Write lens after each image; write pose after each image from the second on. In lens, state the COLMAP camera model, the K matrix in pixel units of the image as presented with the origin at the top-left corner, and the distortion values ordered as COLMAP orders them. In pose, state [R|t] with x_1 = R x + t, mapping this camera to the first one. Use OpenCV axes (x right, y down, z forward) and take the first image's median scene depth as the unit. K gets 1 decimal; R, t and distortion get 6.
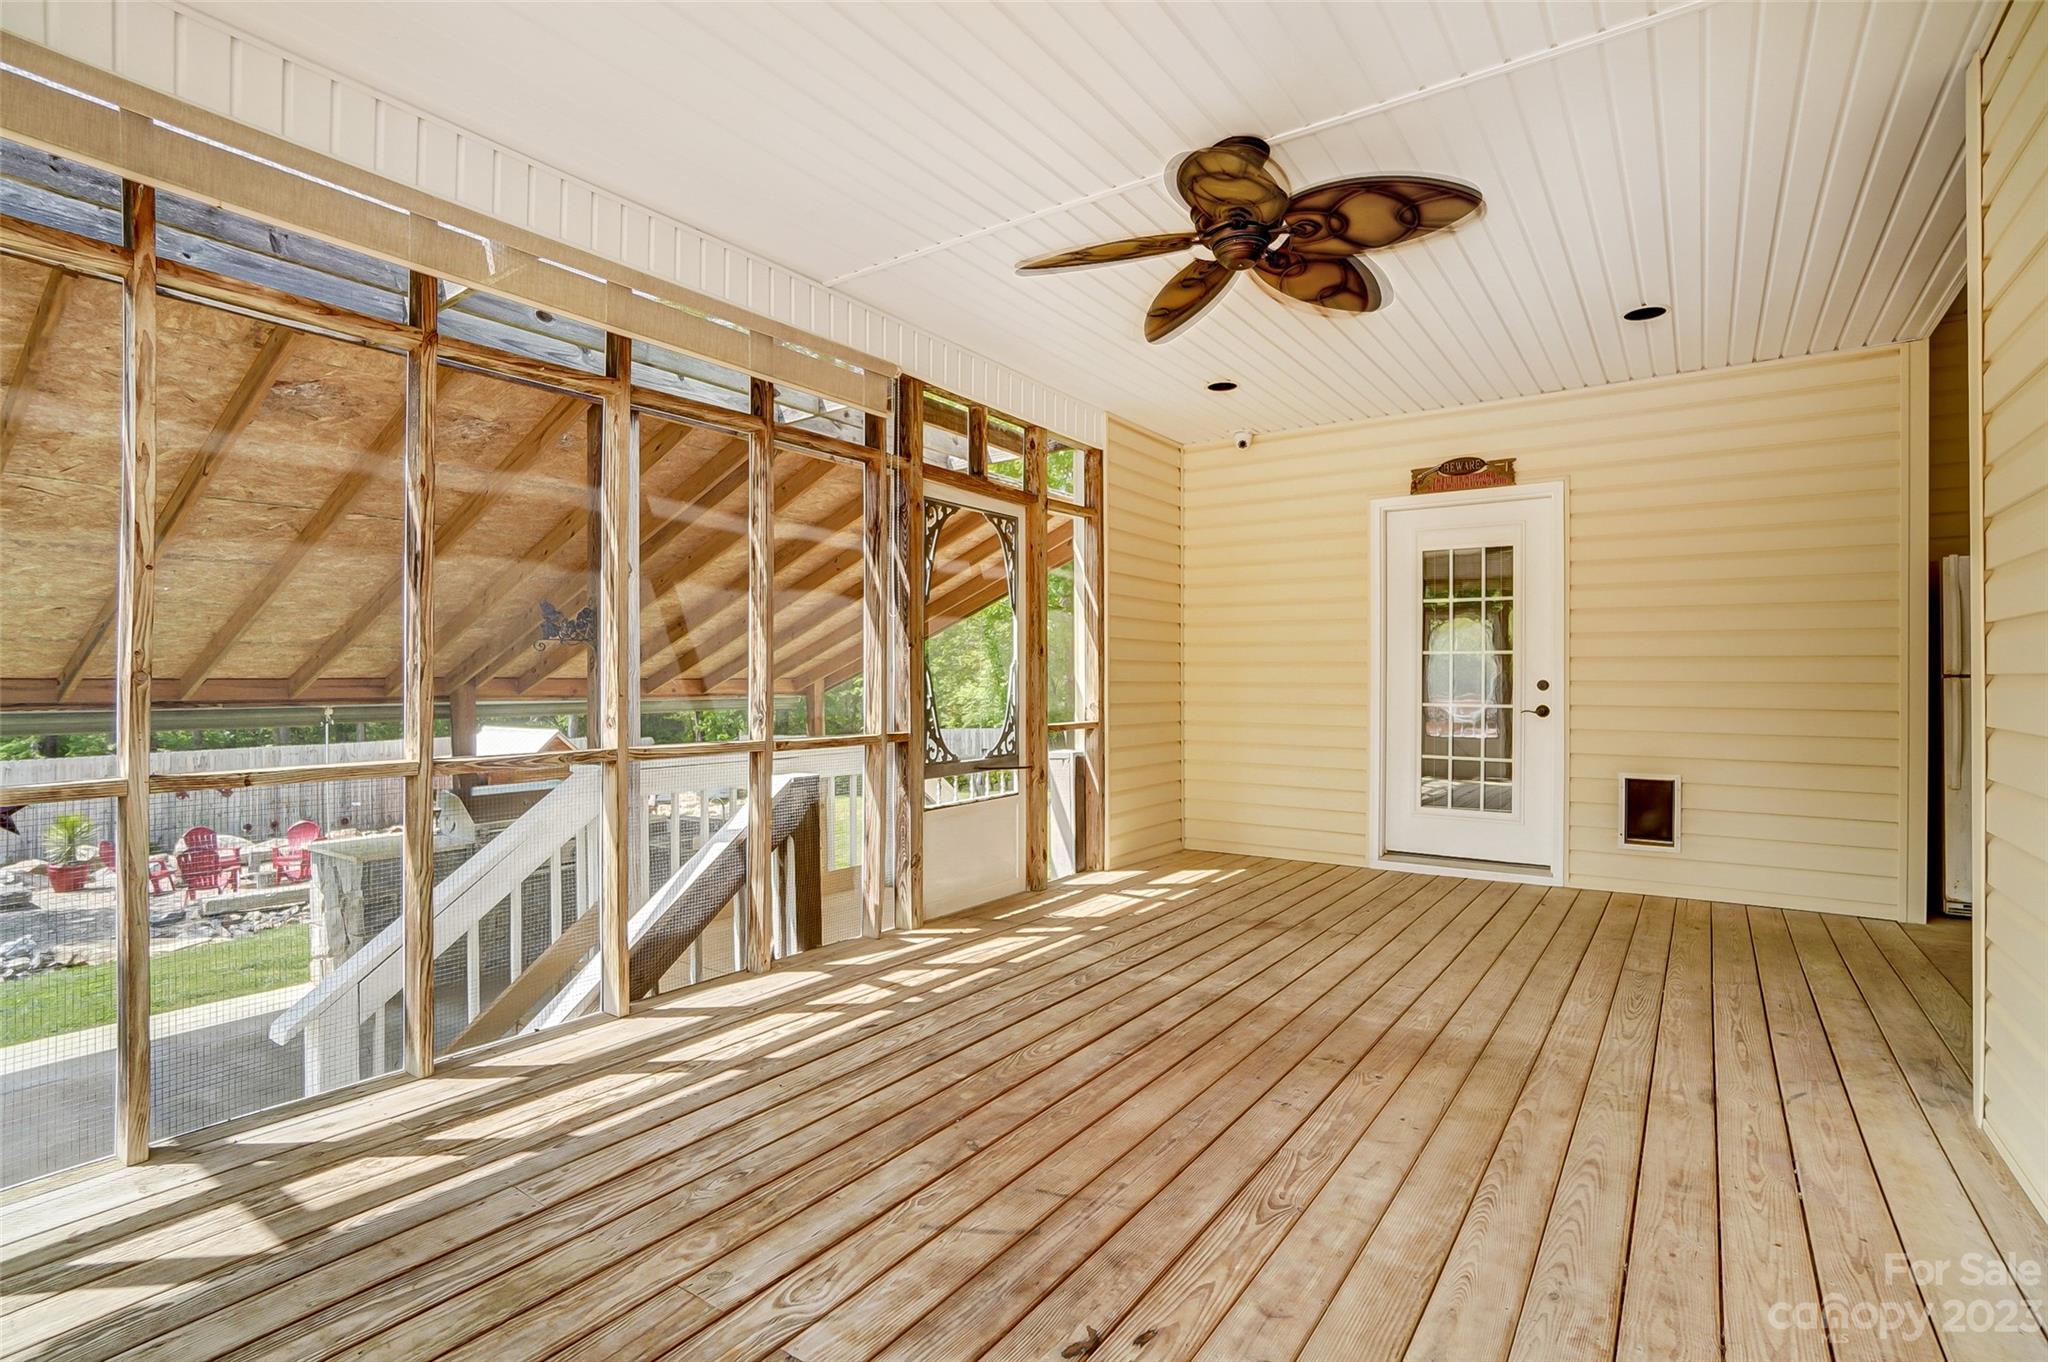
lens RADIAL K [[1005.7, 0, 1015.3], [0, 1005.7, 684.6], [0, 0, 1]] dist [-0.056122, 0.031508]
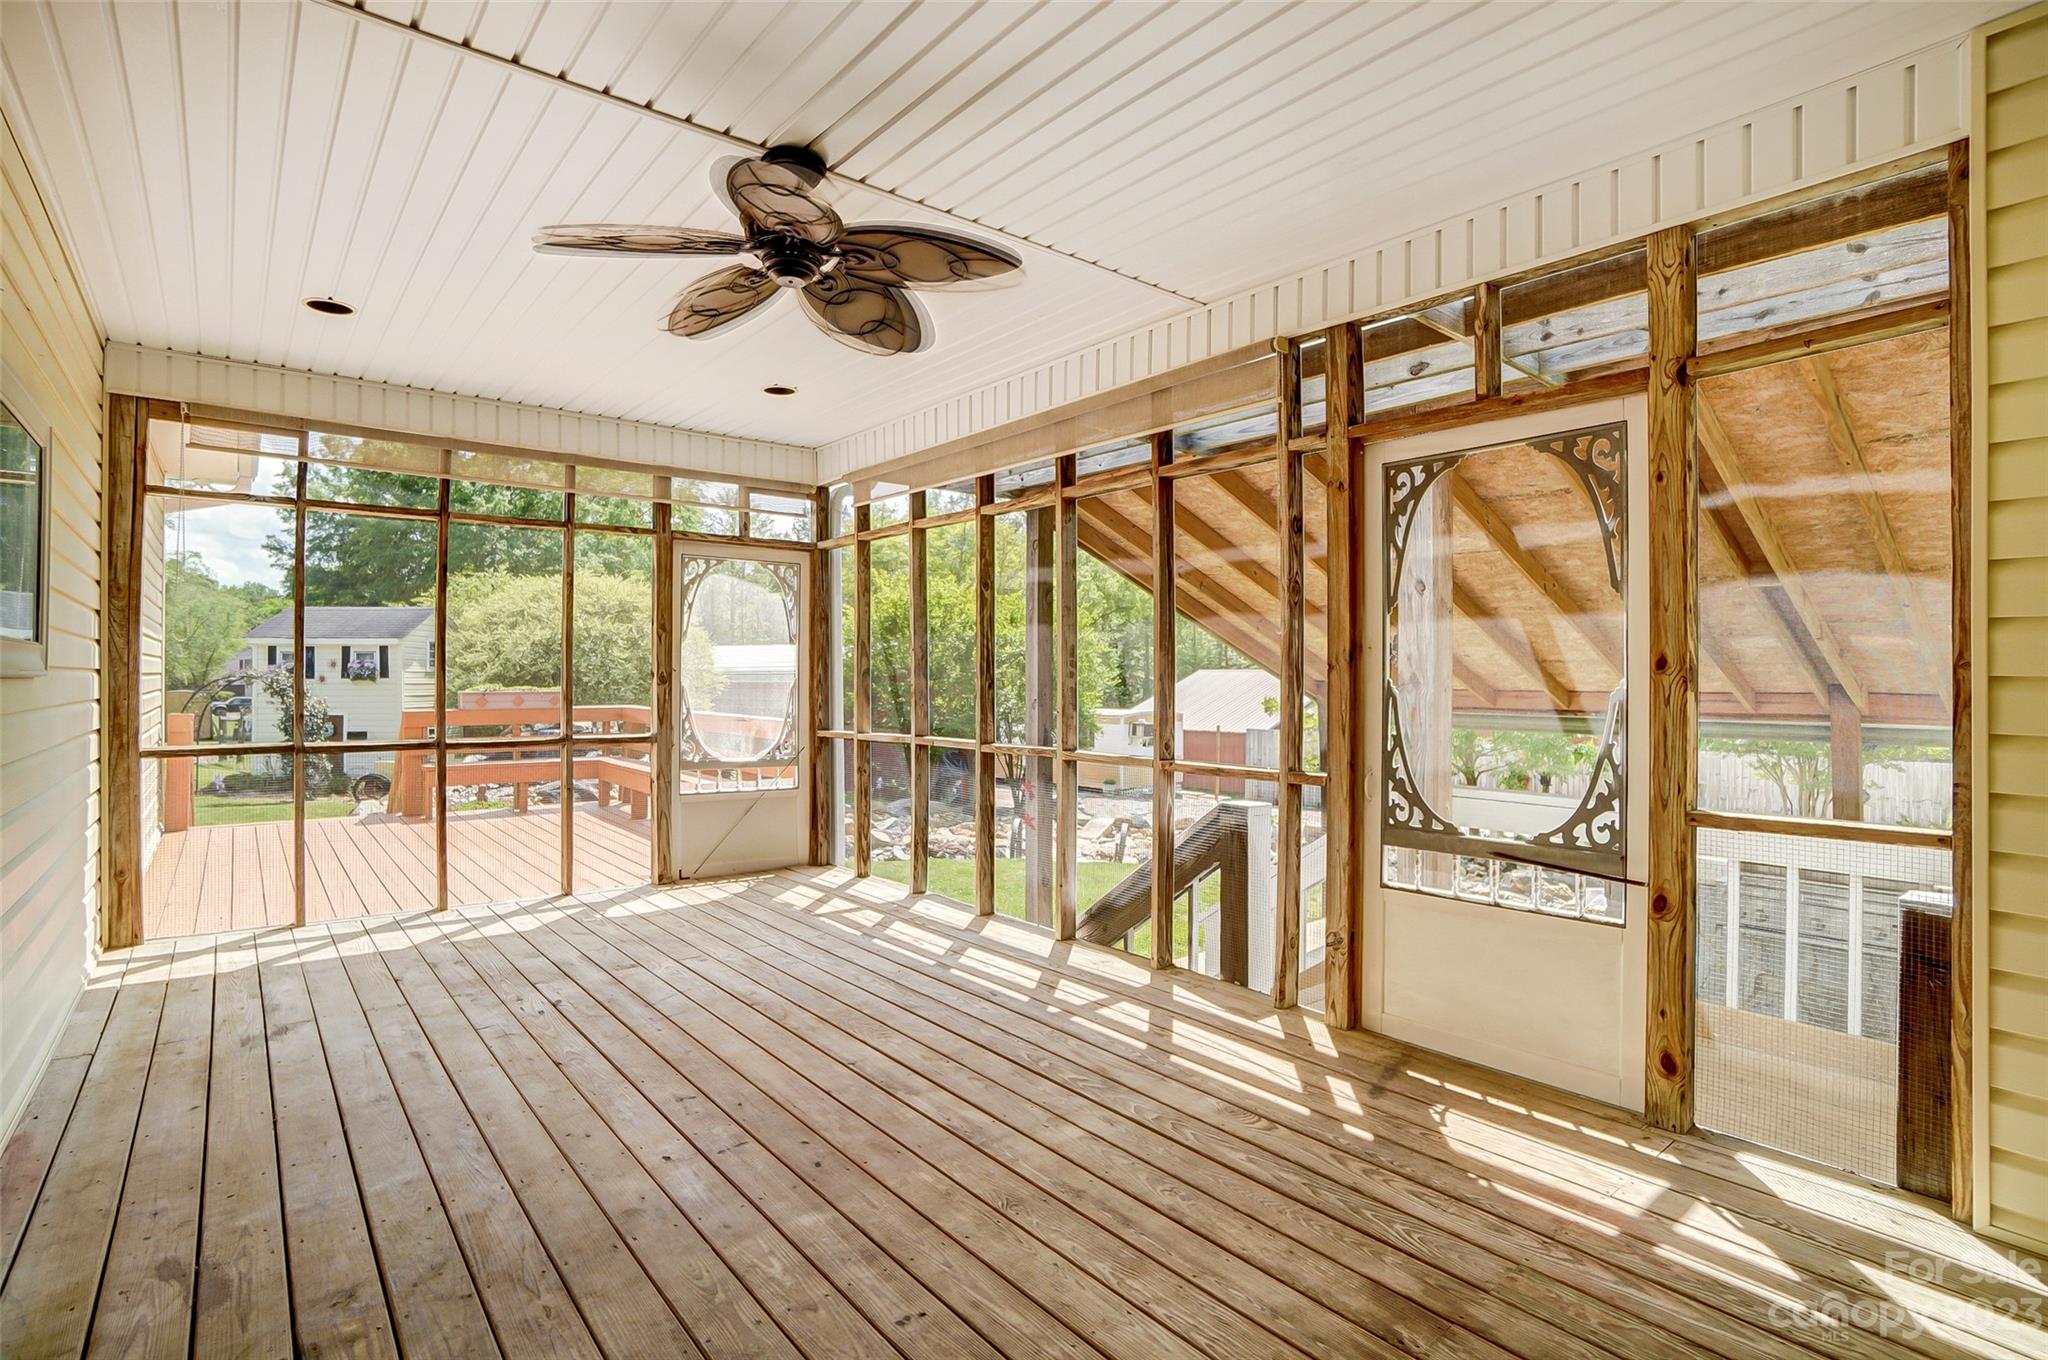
lens RADIAL K [[1005.7, 0, 1015.3], [0, 1005.7, 683.6], [0, 0, 1]] dist [-0.056122, 0.031508]
pose [[-0.284953, 0.007749, -0.958510, 0.857688], [-0.005827, 0.999935, 0.009816, -0.037421], [0.958524, 0.008383, -0.284889, 1.172513]]
